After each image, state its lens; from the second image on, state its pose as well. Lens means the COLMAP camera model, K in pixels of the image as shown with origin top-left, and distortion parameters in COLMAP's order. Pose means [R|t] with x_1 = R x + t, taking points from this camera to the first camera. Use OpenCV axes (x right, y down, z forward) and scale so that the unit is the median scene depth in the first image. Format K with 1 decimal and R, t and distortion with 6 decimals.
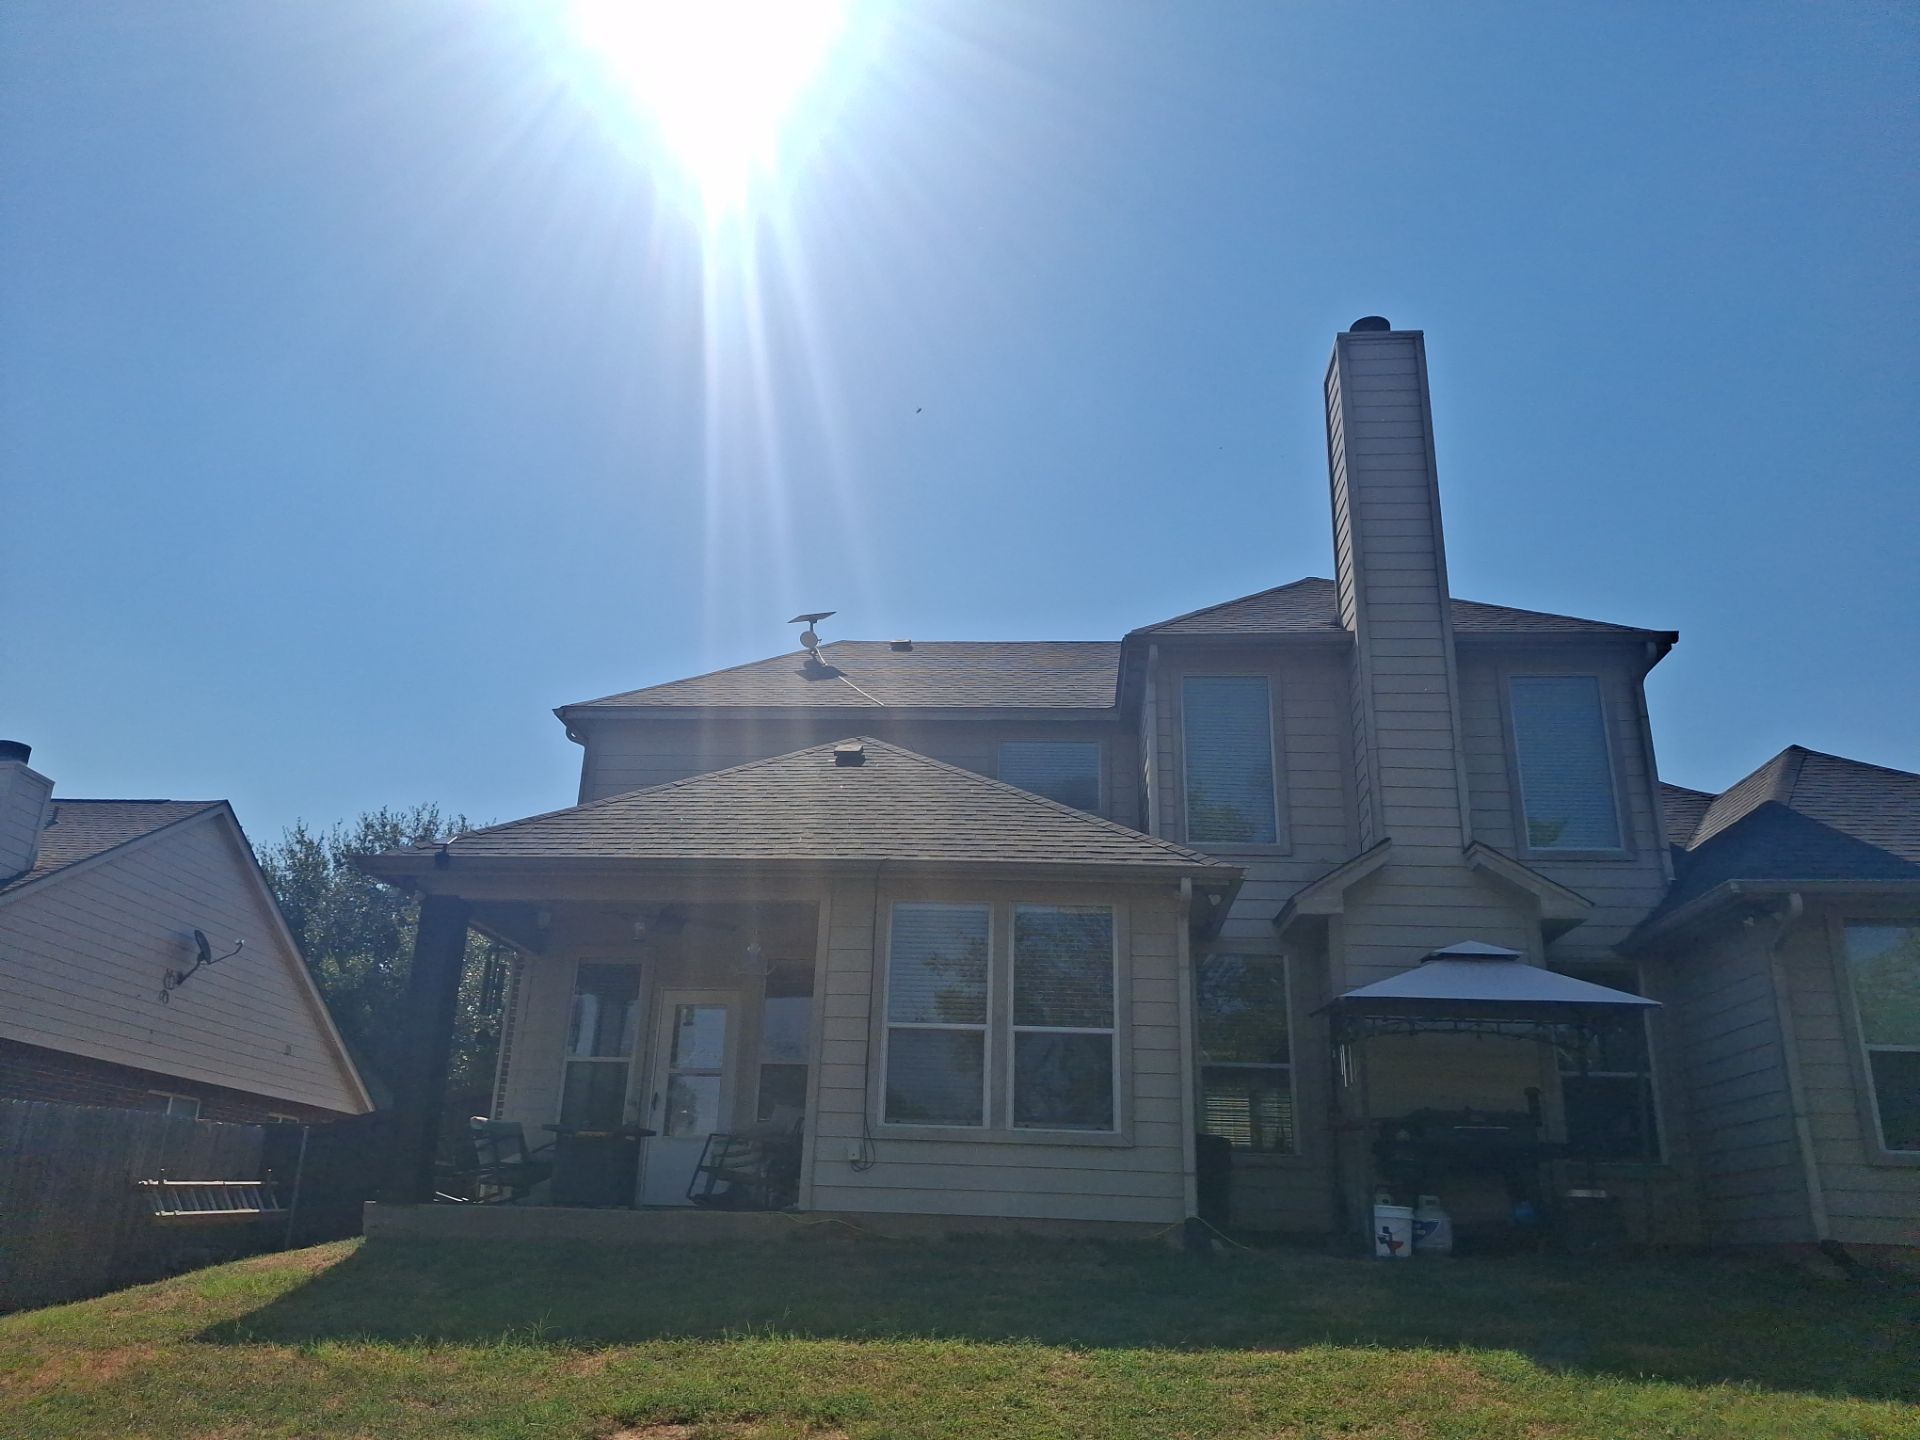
lens RADIAL K [[1423.1, 0, 960.0], [0, 1423.1, 720.0], [0, 0, 1]] dist [0.001678, -0.103882]
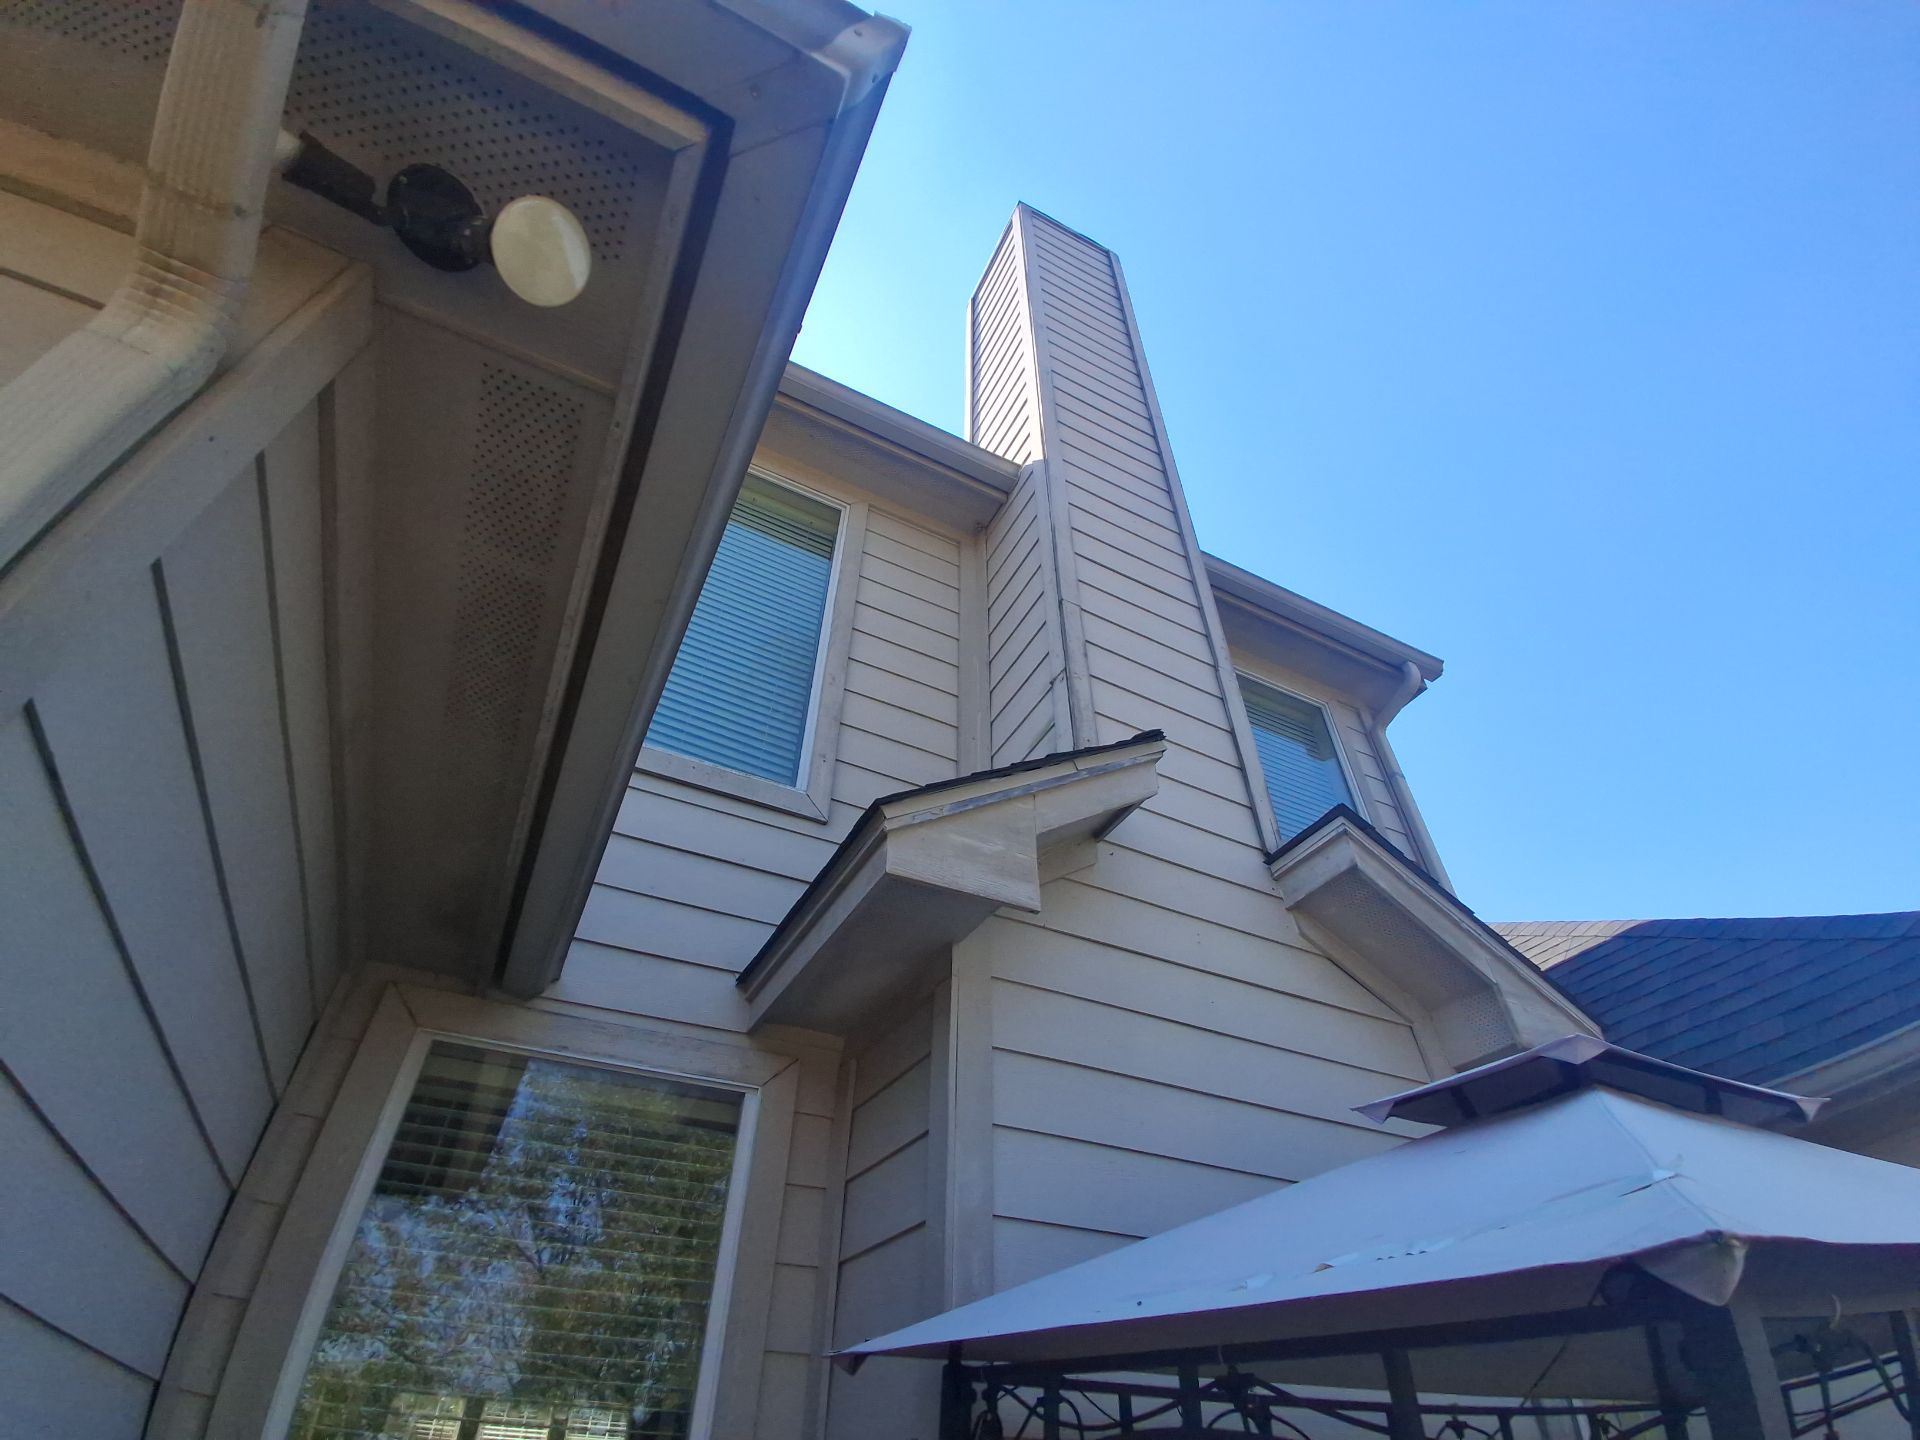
lens RADIAL K [[869.6, 0, 960.0], [0, 869.6, 720.0], [0, 0, 1]] dist [-0.000256, -0.014776]
pose [[0.860962, 0.320953, 0.394630, 0.173928], [-0.157308, 0.905778, -0.393473, 0.167415], [-0.483733, 0.276687, 0.830329, 0.836122]]
